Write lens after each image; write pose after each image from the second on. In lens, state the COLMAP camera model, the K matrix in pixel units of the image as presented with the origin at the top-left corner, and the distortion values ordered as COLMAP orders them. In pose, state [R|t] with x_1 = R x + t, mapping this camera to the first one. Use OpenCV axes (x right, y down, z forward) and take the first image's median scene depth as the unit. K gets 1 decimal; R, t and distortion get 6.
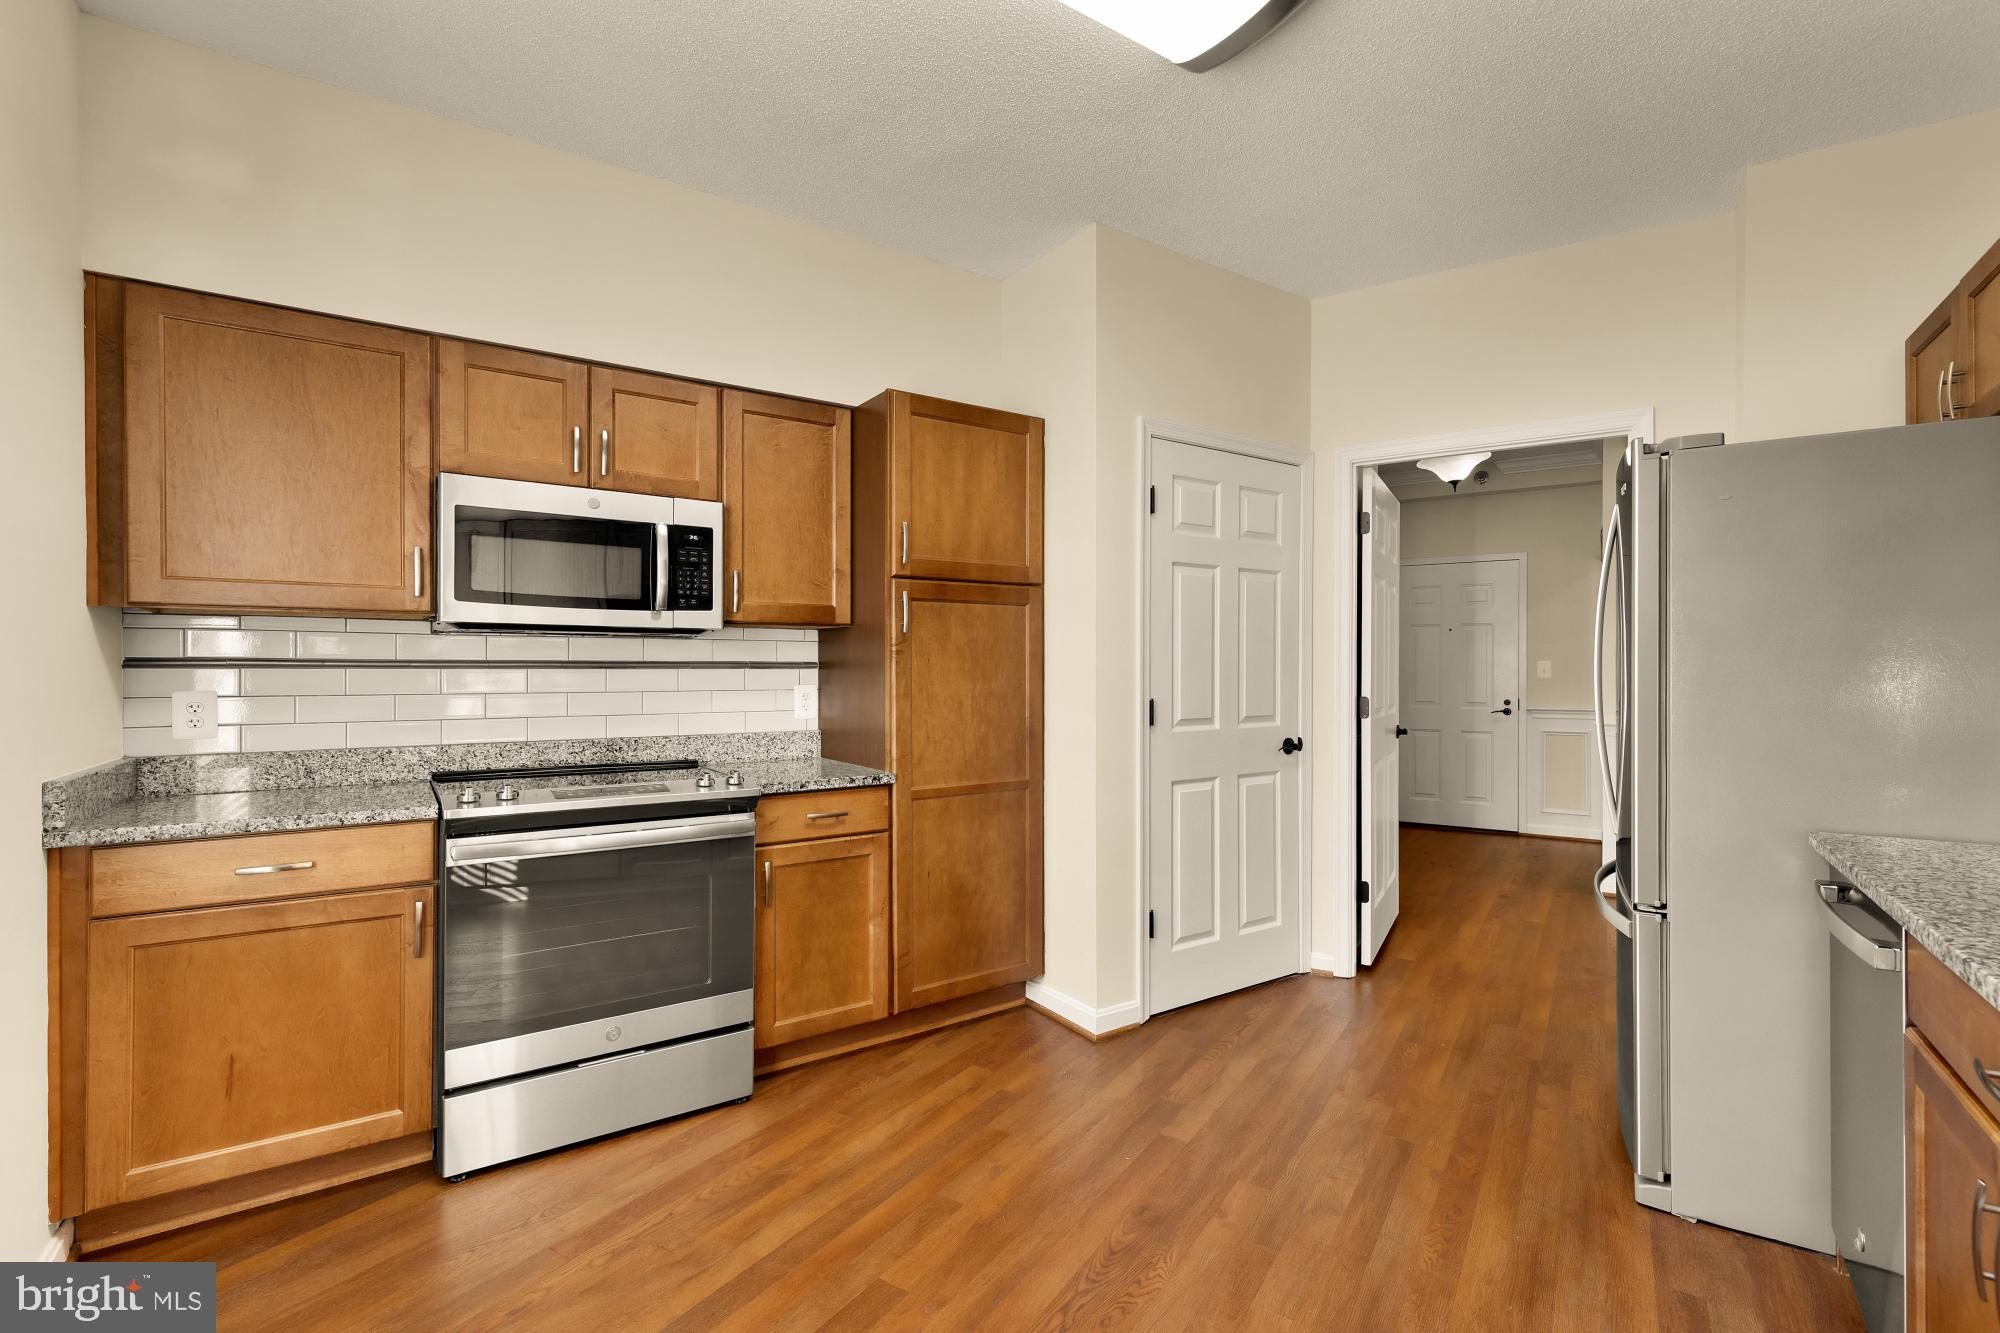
lens RADIAL K [[906.7, 0, 1014.2], [0, 906.7, 667.1], [0, 0, 1]] dist [0.011011, -0.001831]
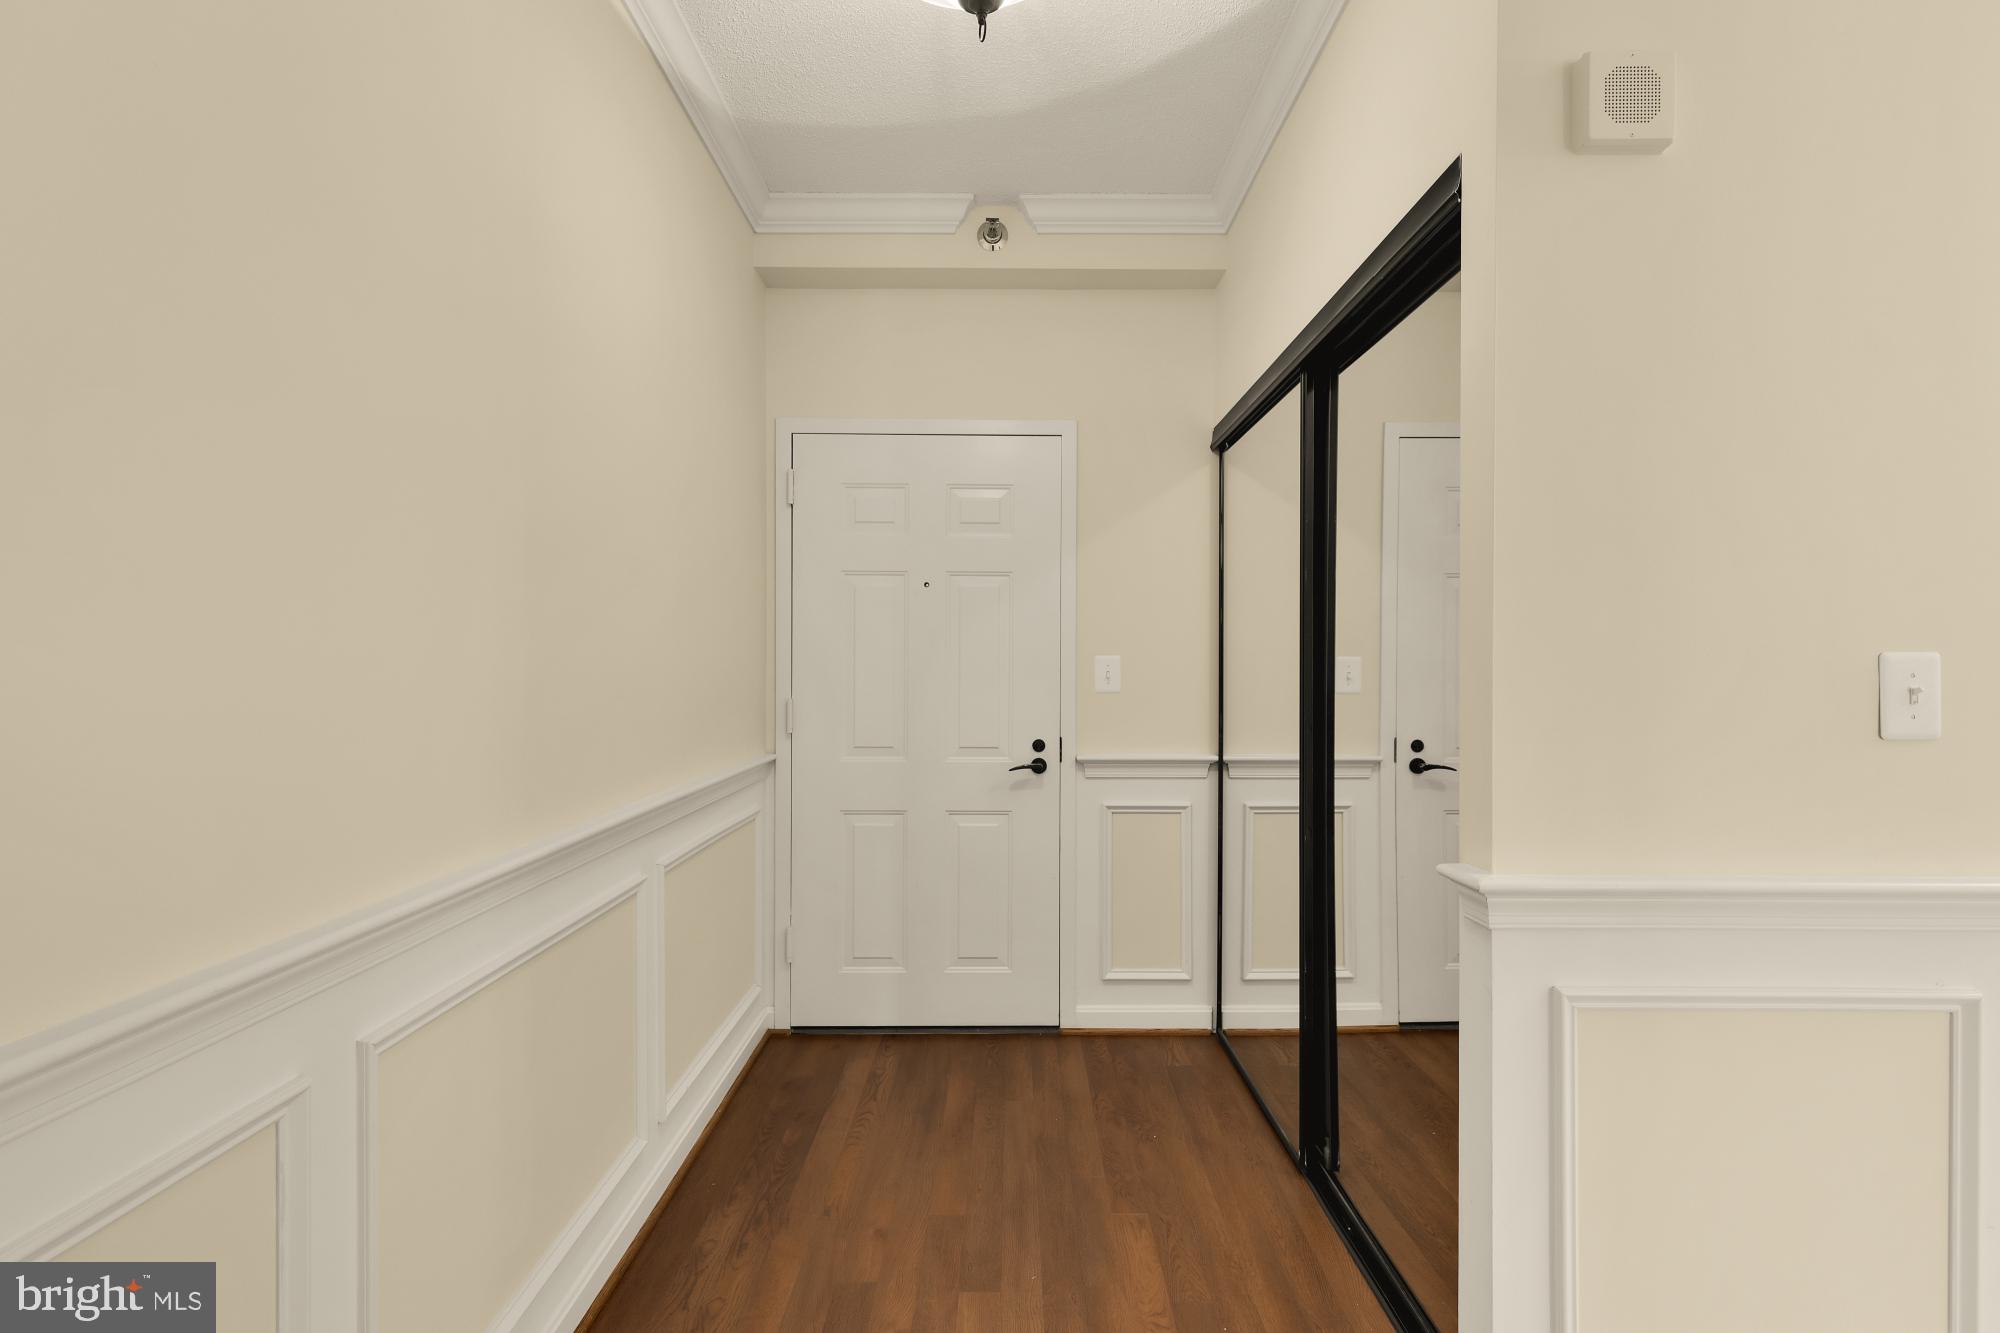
lens RADIAL K [[906.7, 0, 1009.4], [0, 906.7, 669.1], [0, 0, 1]] dist [0.011011, -0.001831]
pose [[0.833096, -0.002437, 0.553123, 0.428932], [-0.000451, 0.999987, 0.005086, -0.003518], [-0.553128, -0.004487, 0.833084, 0.973060]]
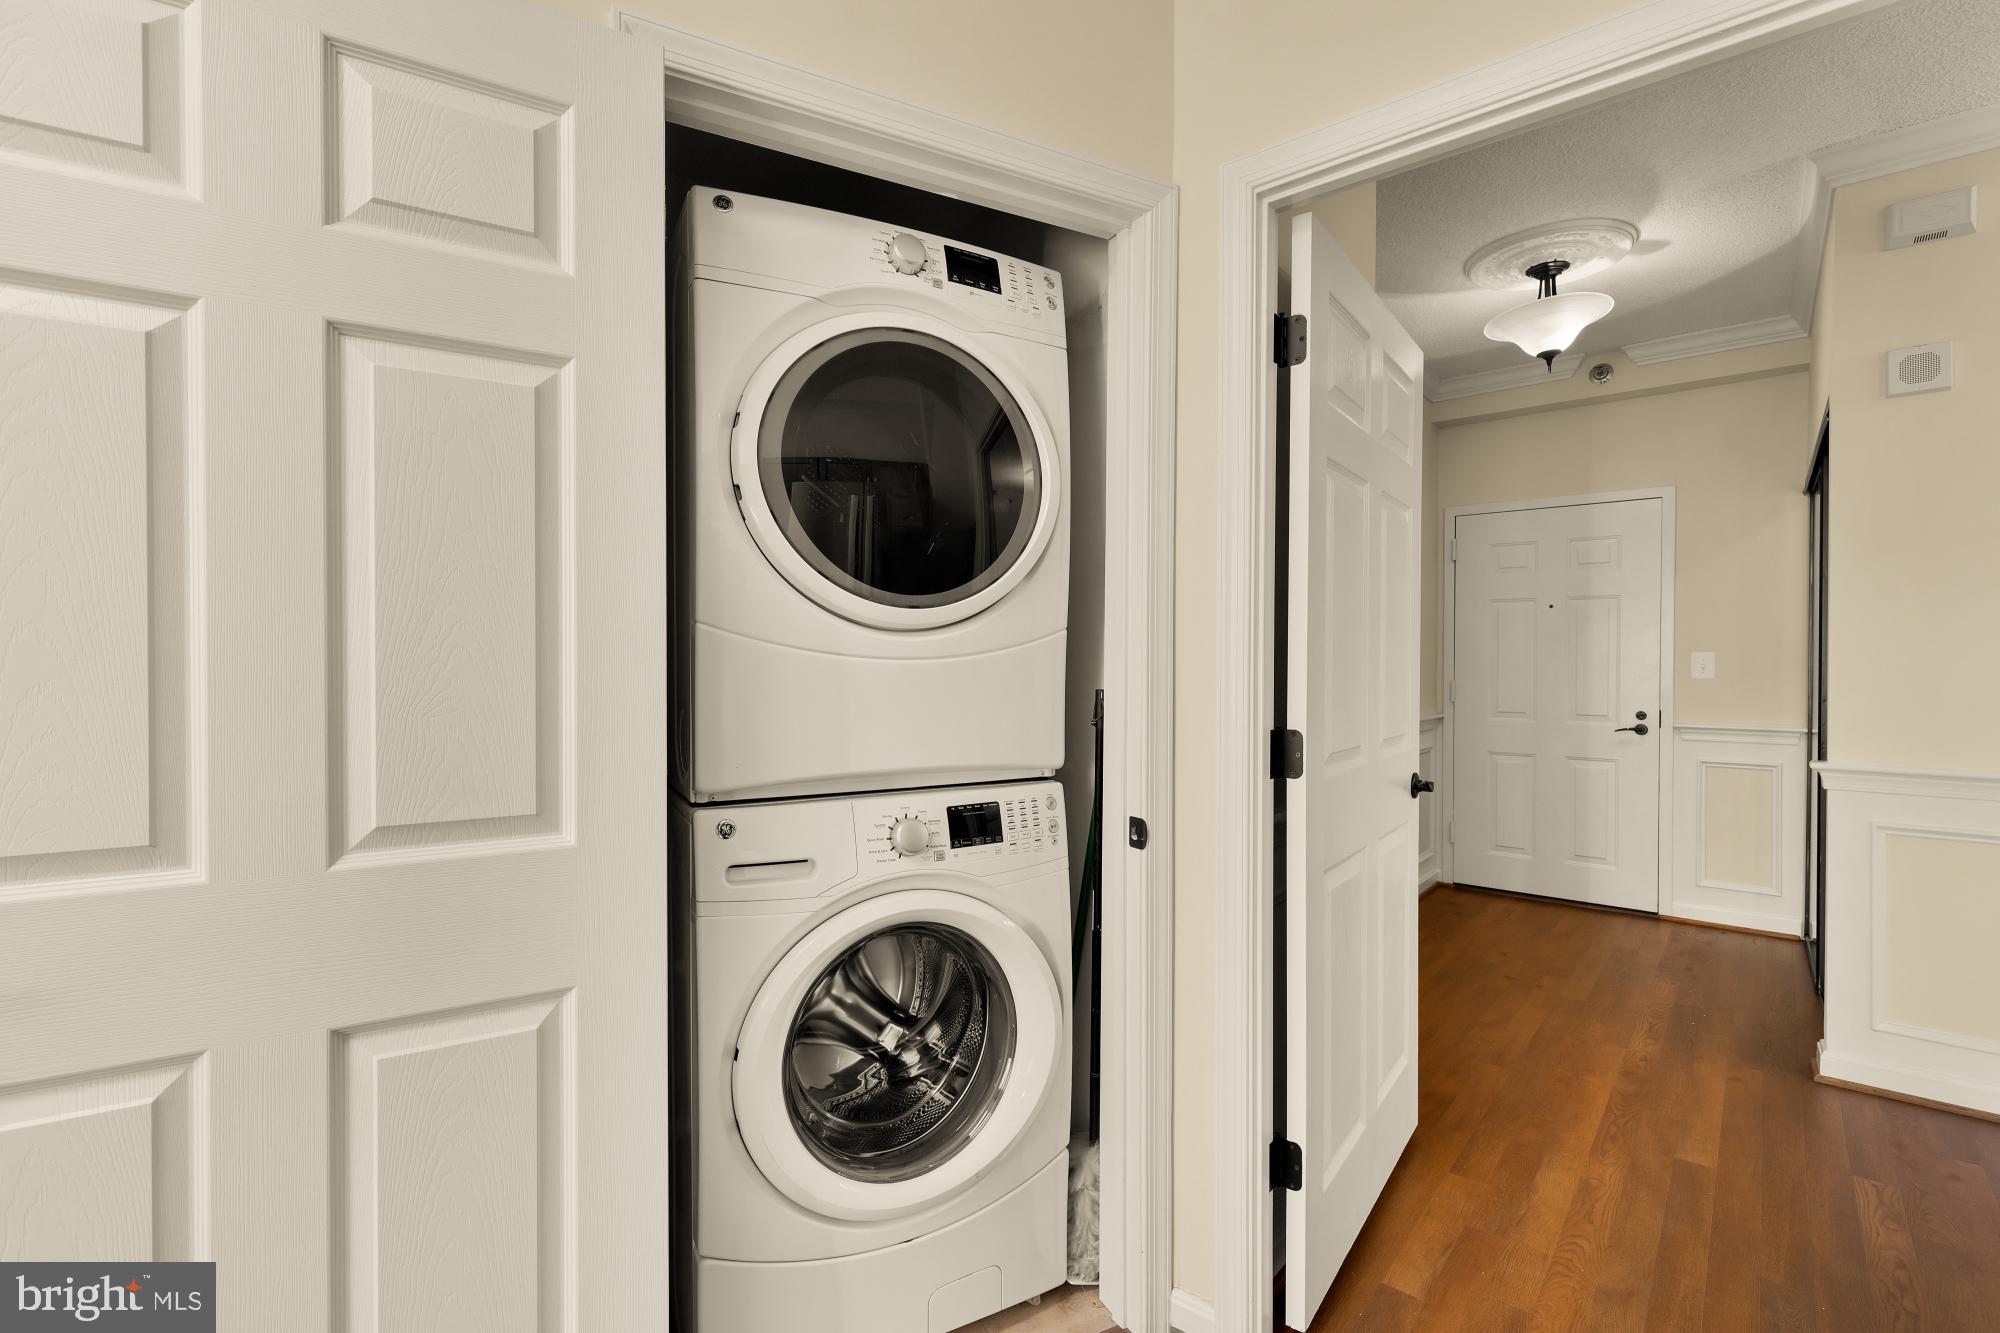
lens RADIAL K [[906.7, 0, 1005.4], [0, 906.7, 662.0], [0, 0, 1]] dist [0.011011, -0.001831]
pose [[0.993413, 0.003869, -0.114524, 0.246685], [-0.003410, 0.999985, 0.004203, -0.002119], [0.114538, -0.003784, 0.993412, 0.449788]]
